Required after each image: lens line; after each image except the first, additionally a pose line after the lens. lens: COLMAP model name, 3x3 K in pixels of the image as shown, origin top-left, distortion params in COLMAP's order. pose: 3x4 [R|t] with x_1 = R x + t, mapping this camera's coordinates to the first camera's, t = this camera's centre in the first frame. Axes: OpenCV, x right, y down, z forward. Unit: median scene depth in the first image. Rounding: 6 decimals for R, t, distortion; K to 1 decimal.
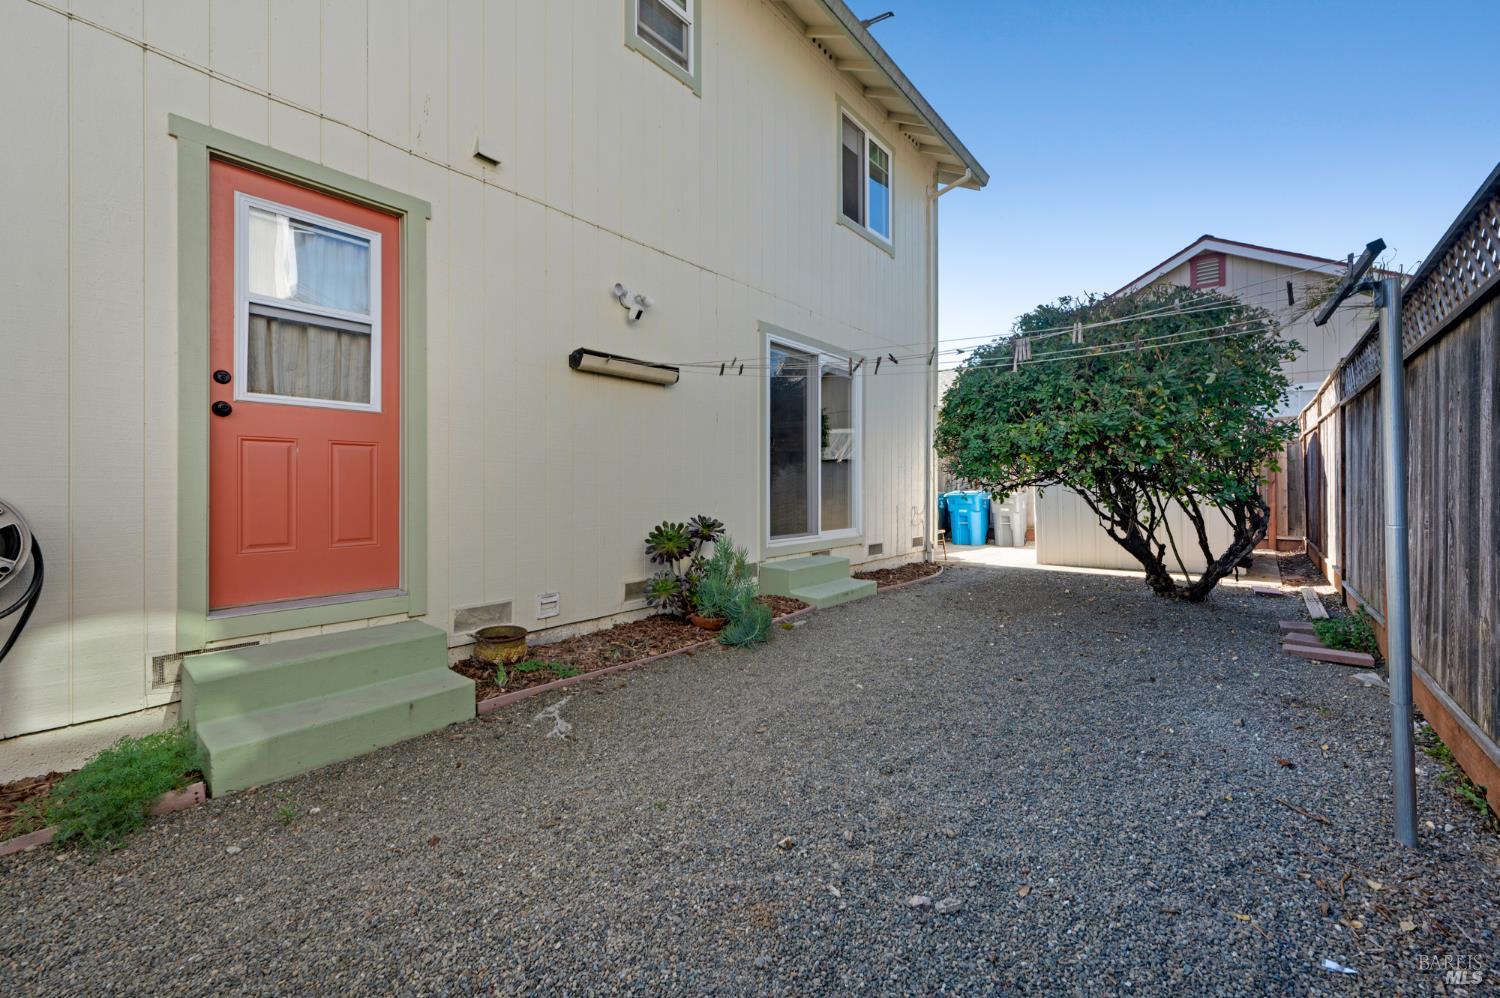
lens RADIAL K [[602.8, 0, 750.3], [0, 602.8, 490.5], [0, 0, 1]] dist [-0.003541, -0.000253]
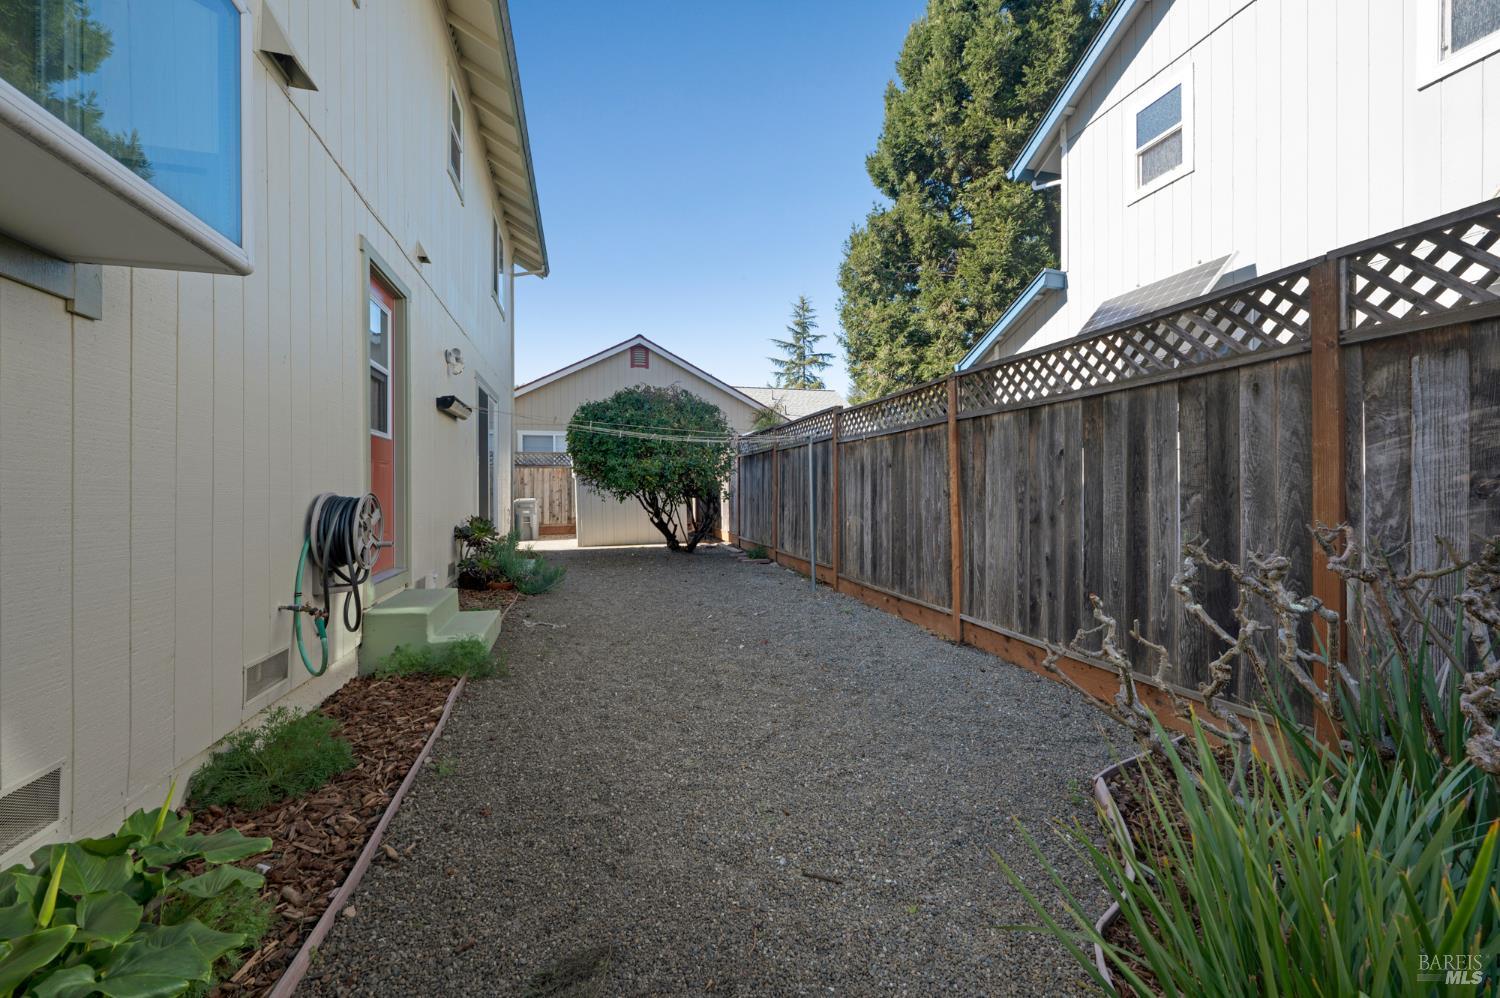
lens RADIAL K [[602.8, 0, 749.8], [0, 602.8, 495.8], [0, 0, 1]] dist [-0.003541, -0.000253]
pose [[0.574968, -0.001725, 0.818174, -0.688366], [0.006853, 0.999973, -0.002708, 0.005968], [-0.818147, 0.007165, 0.574964, -0.259687]]
